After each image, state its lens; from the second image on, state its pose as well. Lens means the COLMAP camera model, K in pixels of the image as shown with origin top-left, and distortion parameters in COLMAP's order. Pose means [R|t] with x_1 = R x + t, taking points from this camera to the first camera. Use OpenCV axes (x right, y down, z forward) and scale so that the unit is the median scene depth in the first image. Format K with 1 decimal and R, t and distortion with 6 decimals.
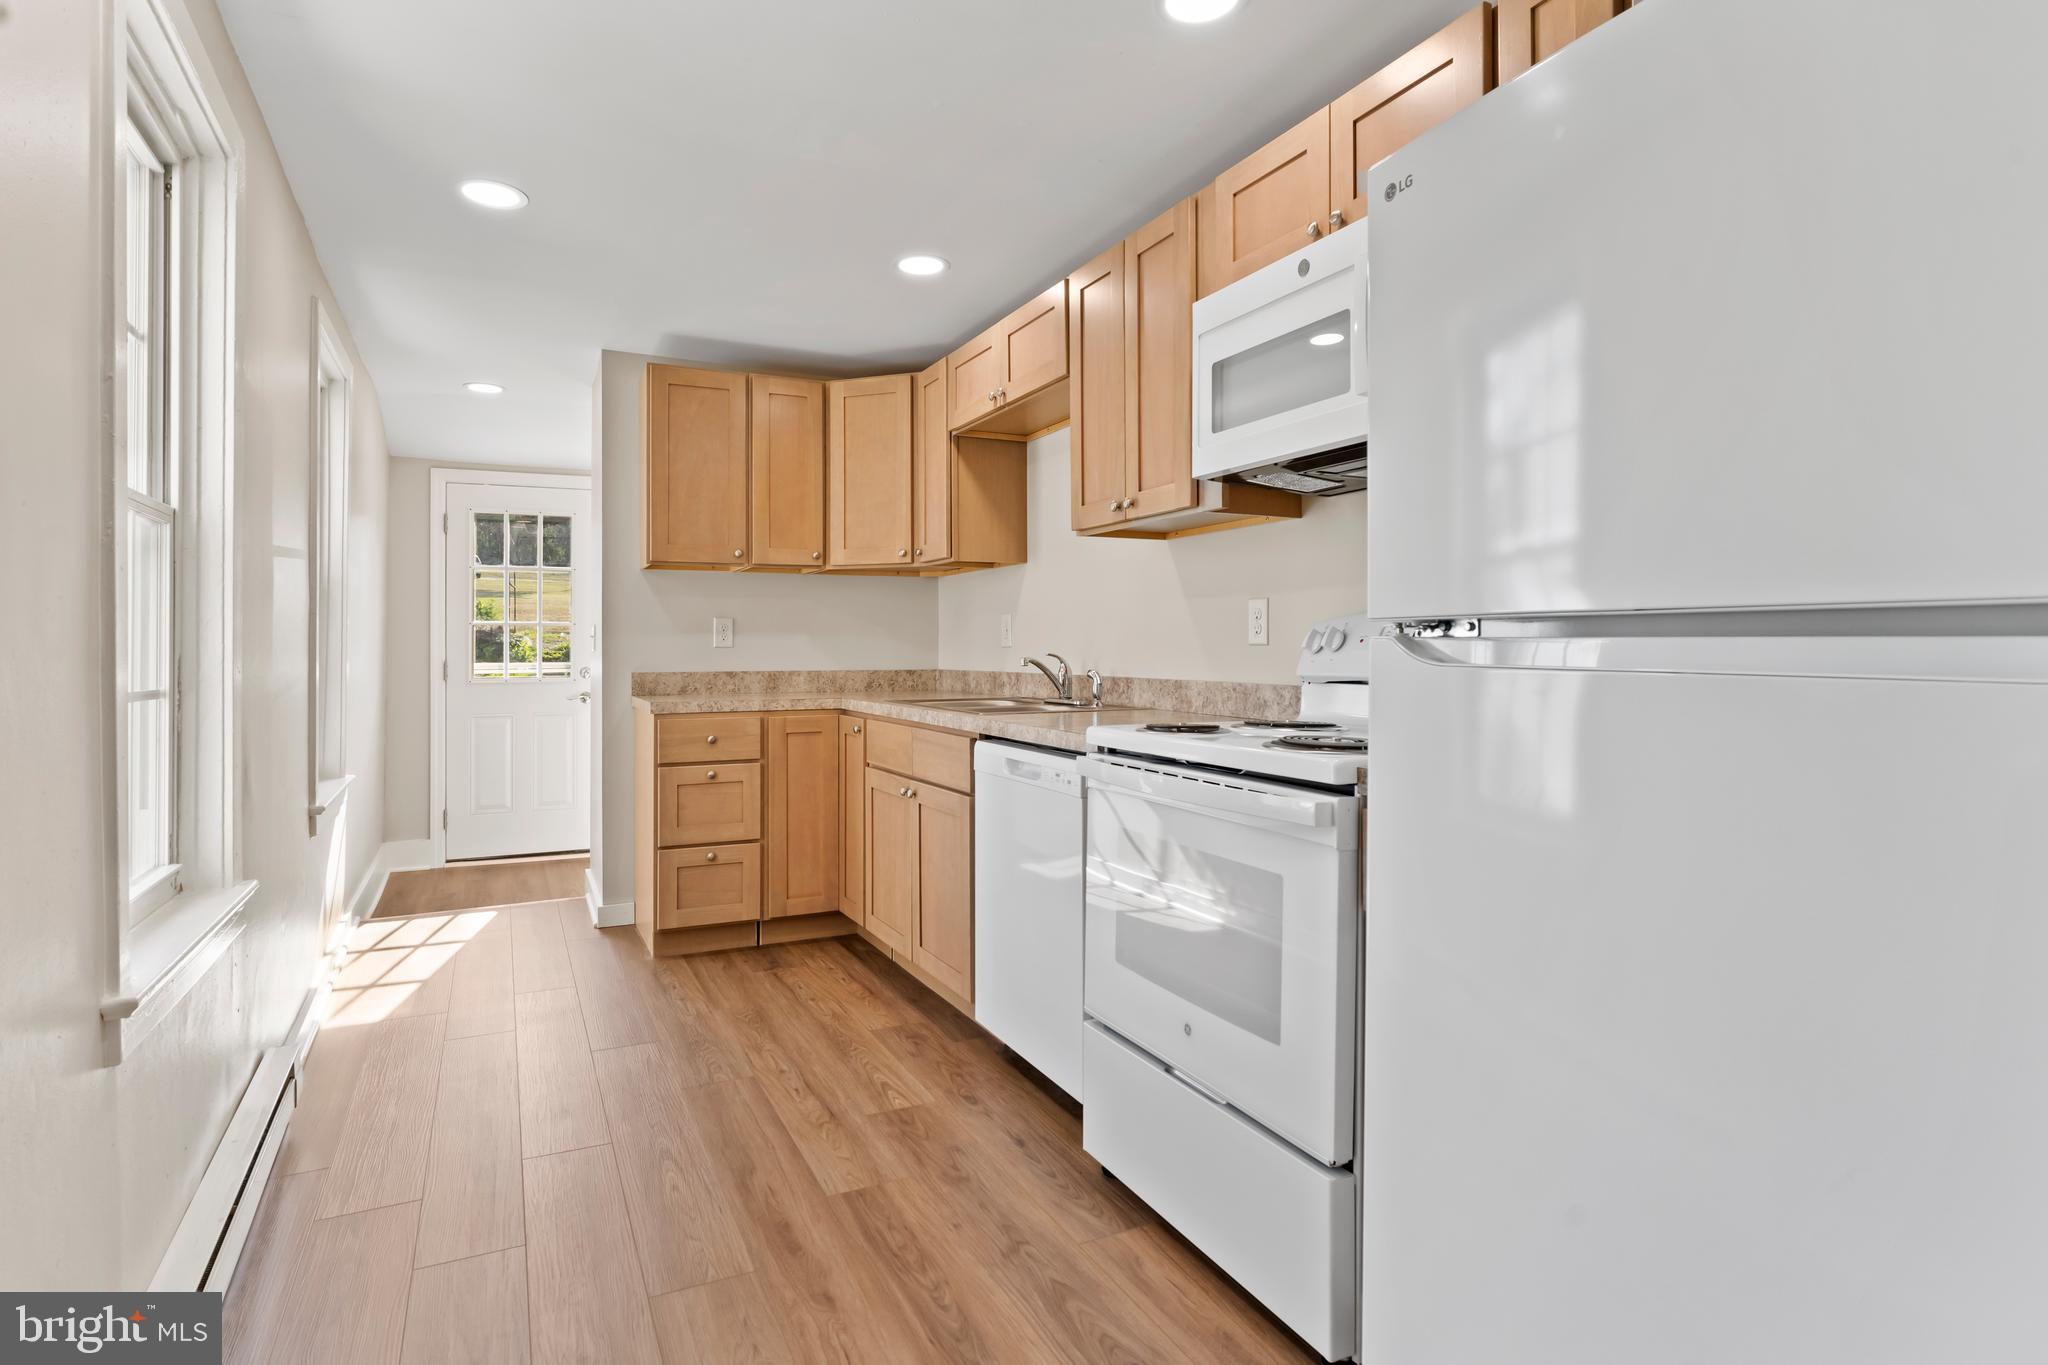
lens RADIAL K [[1048.4, 0, 1021.4], [0, 1048.4, 654.9], [0, 0, 1]] dist [0.001066, 0.000384]
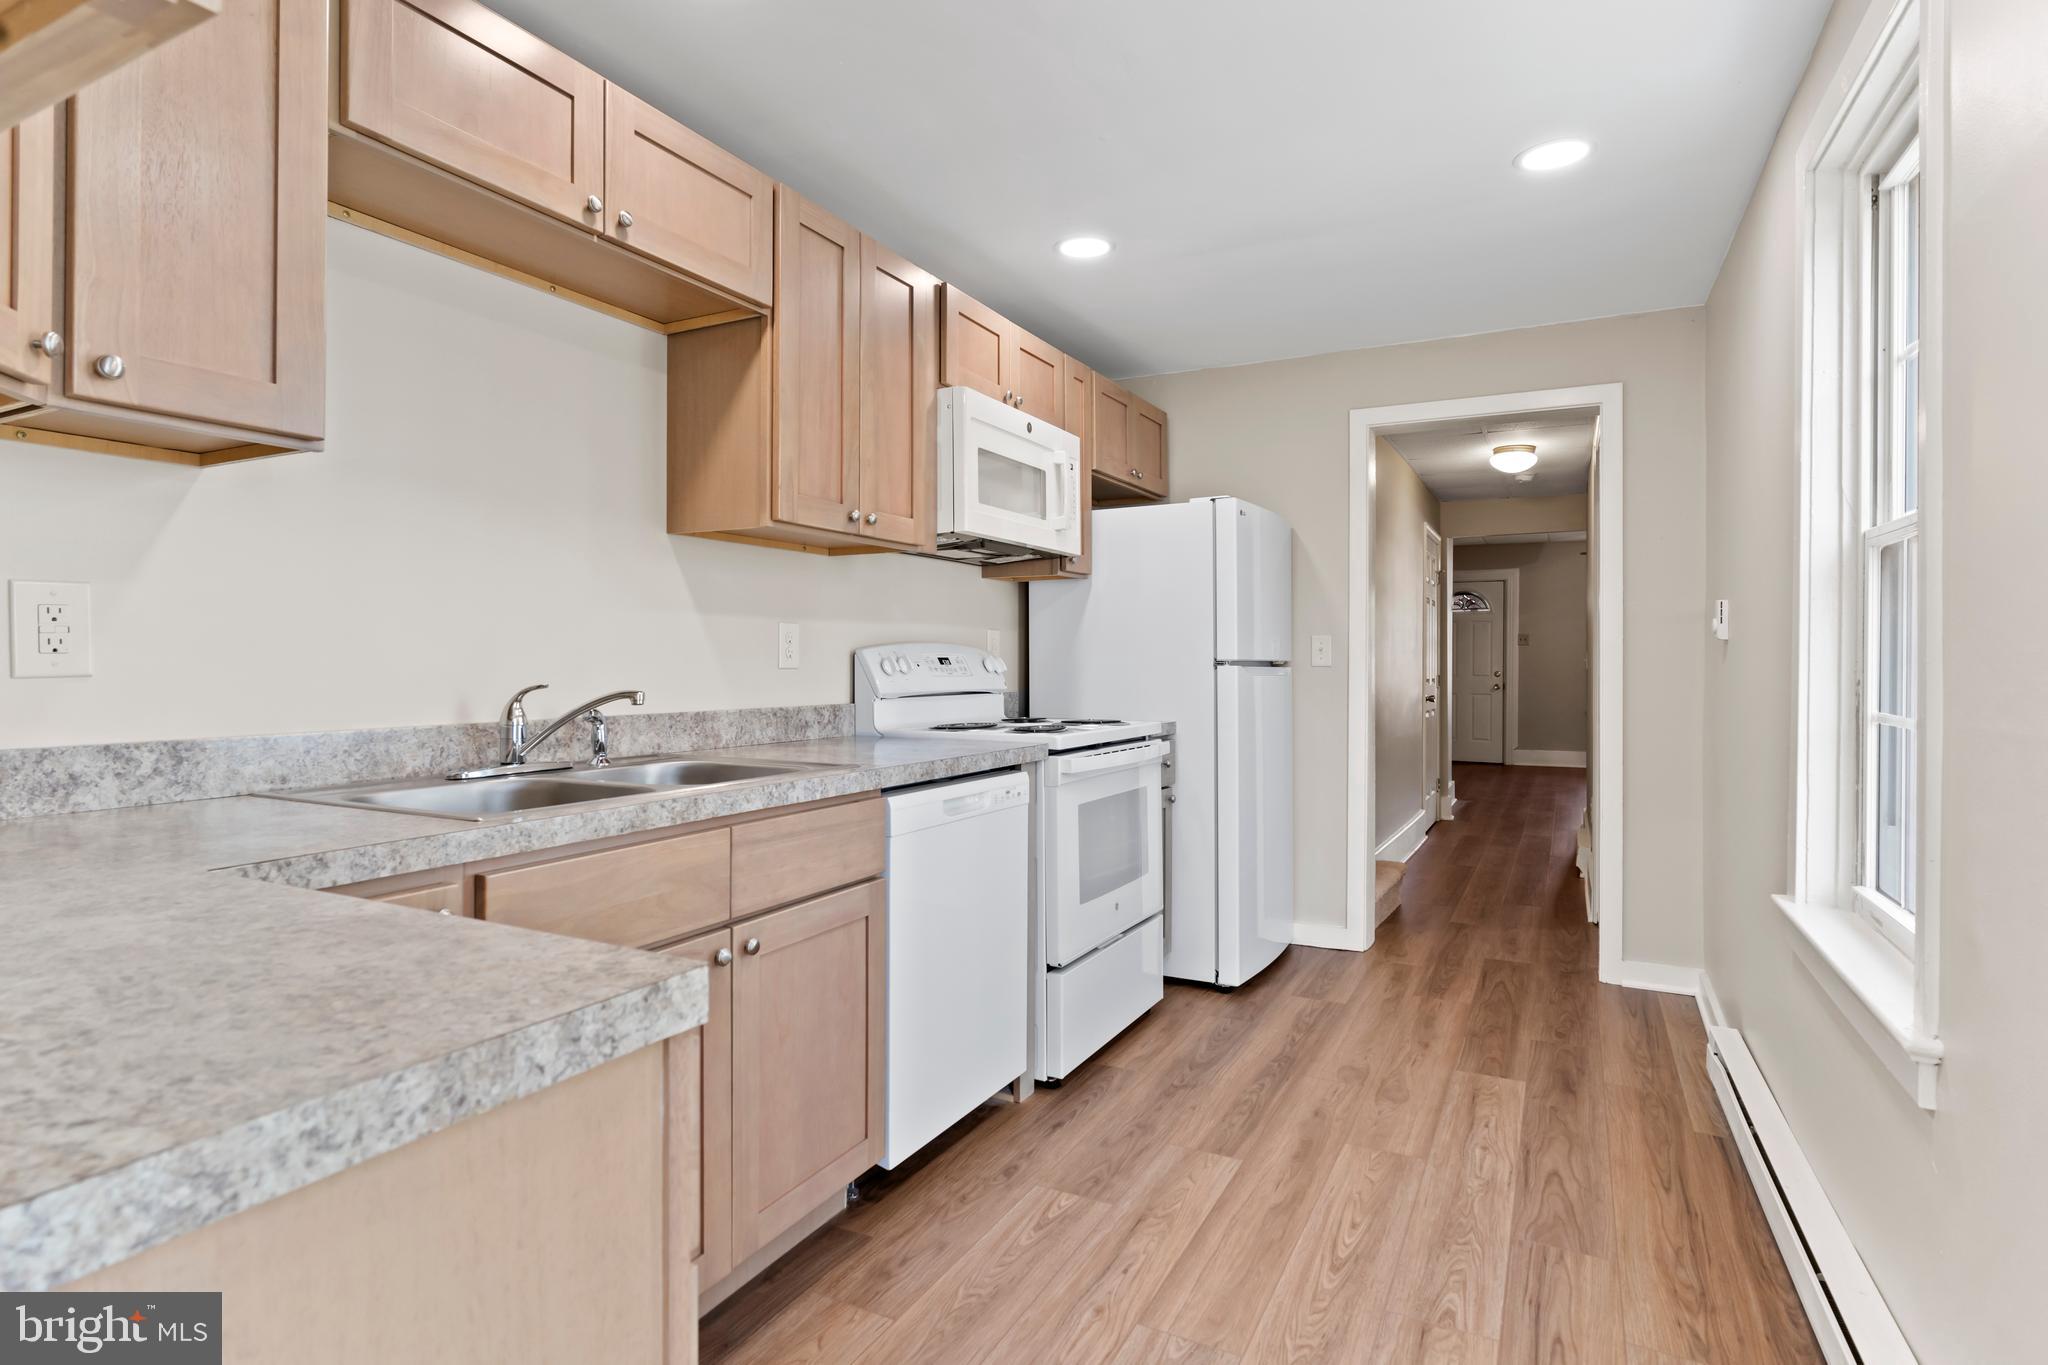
lens RADIAL K [[1029.6, 0, 1015.3], [0, 1029.6, 675.7], [0, 0, 1]] dist [-0.002118, 0.000078]
pose [[-0.574337, -0.008209, 0.818578, -0.771398], [0.005788, 0.999884, 0.014088, -0.016651], [-0.818599, 0.012829, -0.574223, 1.494978]]
